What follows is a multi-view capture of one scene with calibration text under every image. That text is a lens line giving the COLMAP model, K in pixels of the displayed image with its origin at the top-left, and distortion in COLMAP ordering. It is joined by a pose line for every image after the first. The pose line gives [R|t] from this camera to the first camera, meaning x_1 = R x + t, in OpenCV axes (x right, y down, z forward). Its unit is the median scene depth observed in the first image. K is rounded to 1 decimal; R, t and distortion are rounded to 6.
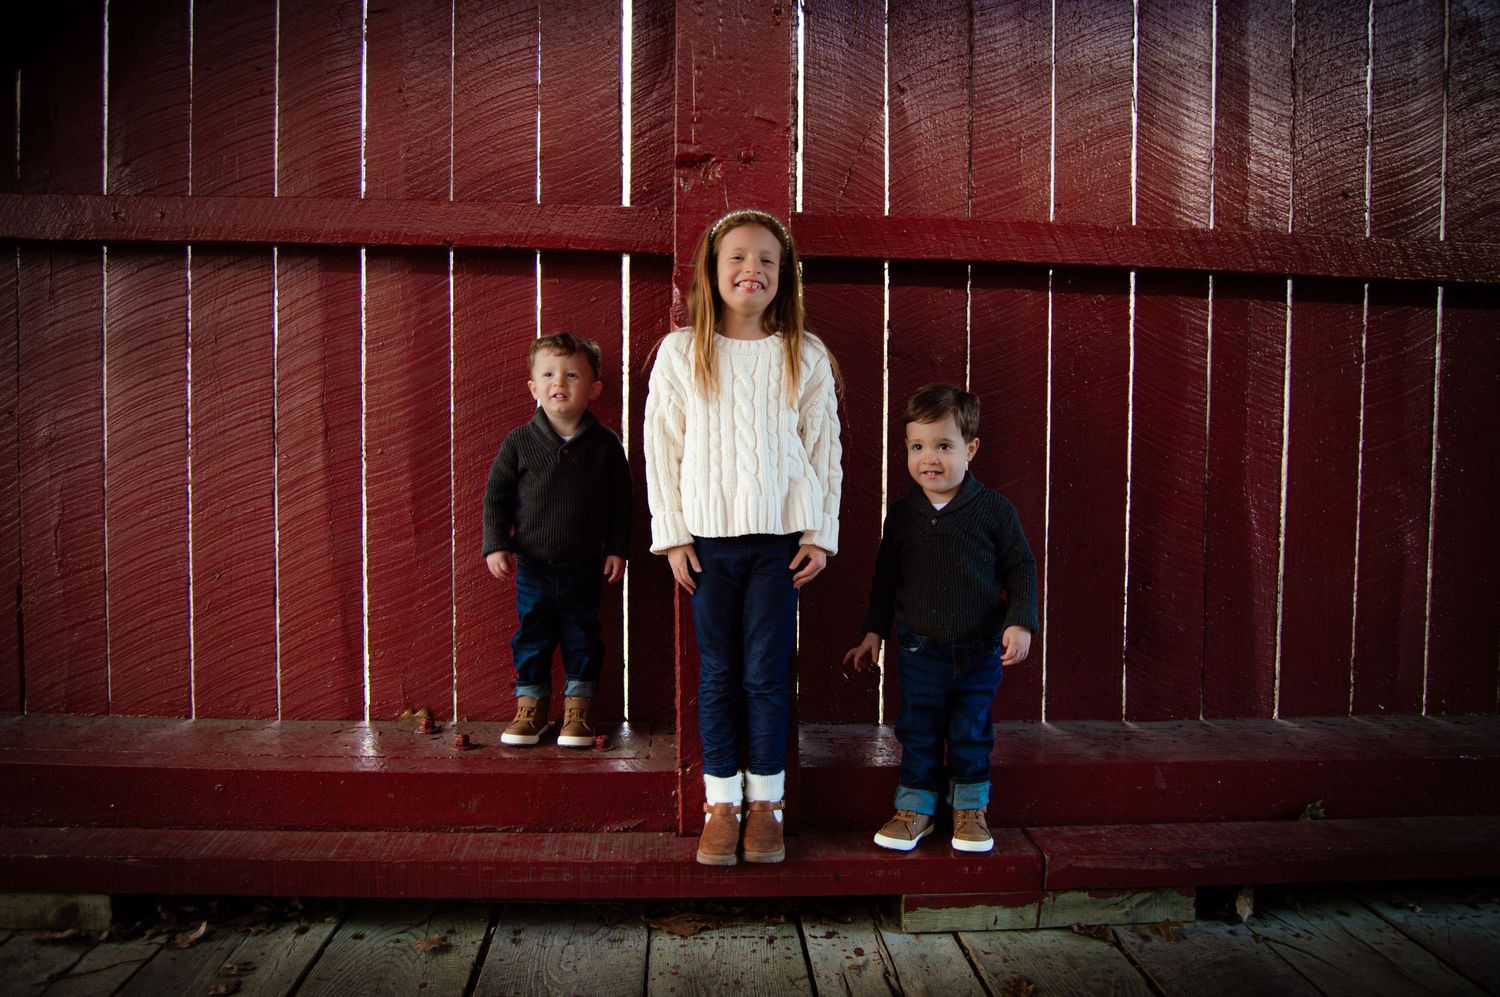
lens RADIAL K [[1174.4, 0, 750.0], [0, 1174.4, 498.5], [0, 0, 1]] dist [-0.085866, 0.023834]
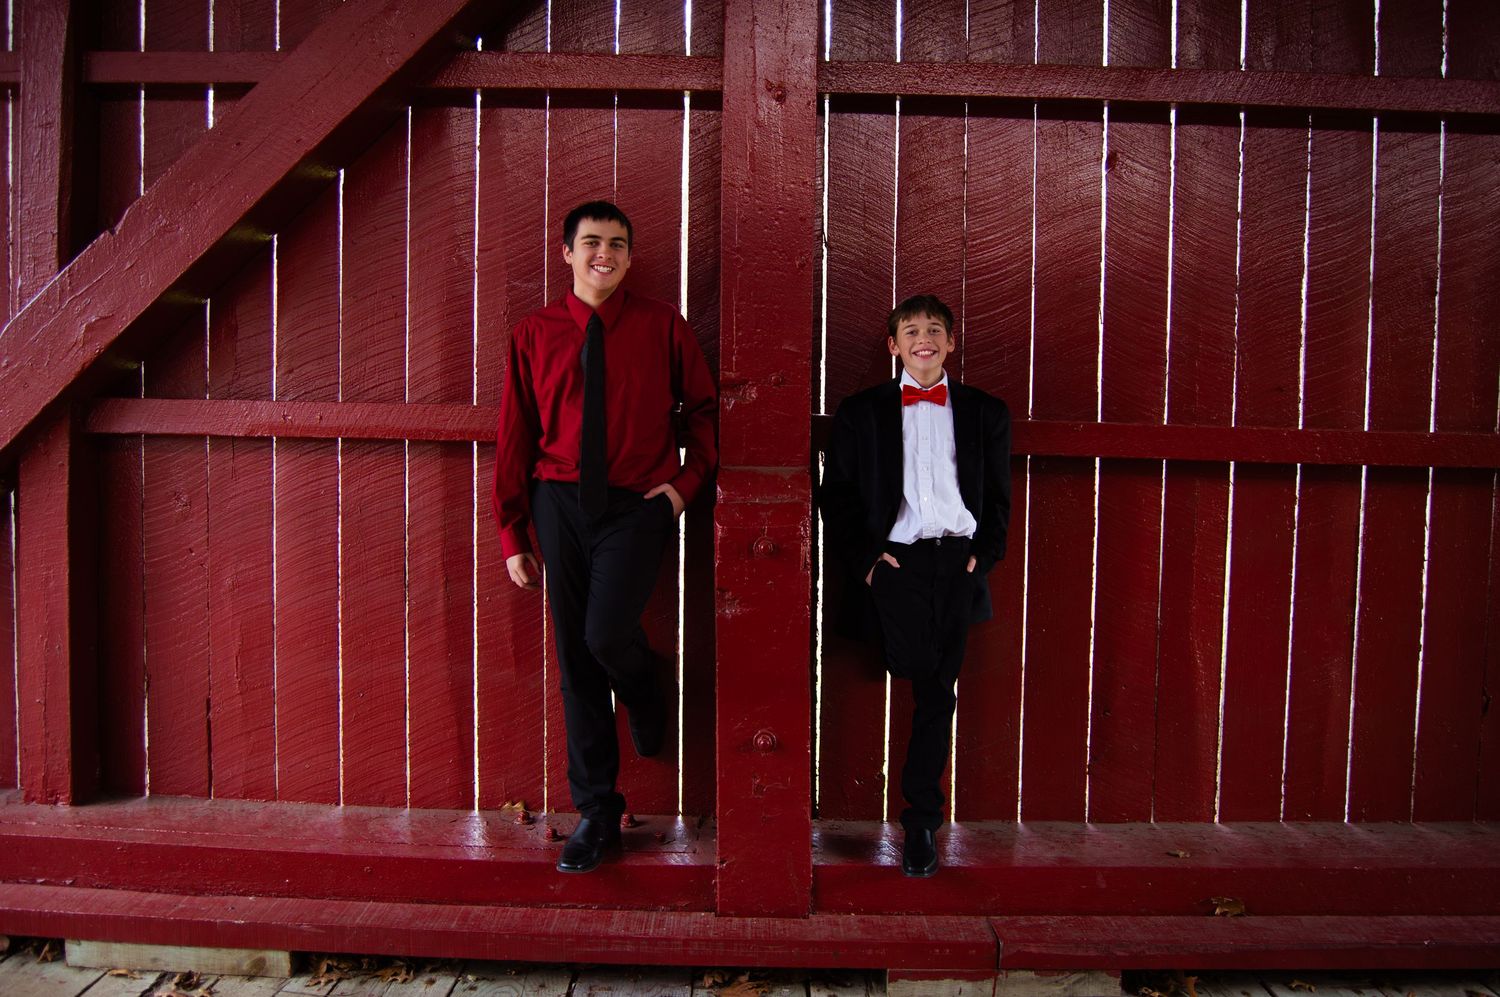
lens RADIAL K [[1174.4, 0, 750.0], [0, 1174.4, 498.5], [0, 0, 1]] dist [-0.085866, 0.023834]
pose [[0.997636, 0.008540, -0.068192, 0.054646], [-0.008619, 0.999962, -0.000873, -0.157823], [0.068182, 0.001459, 0.997672, -0.259899]]
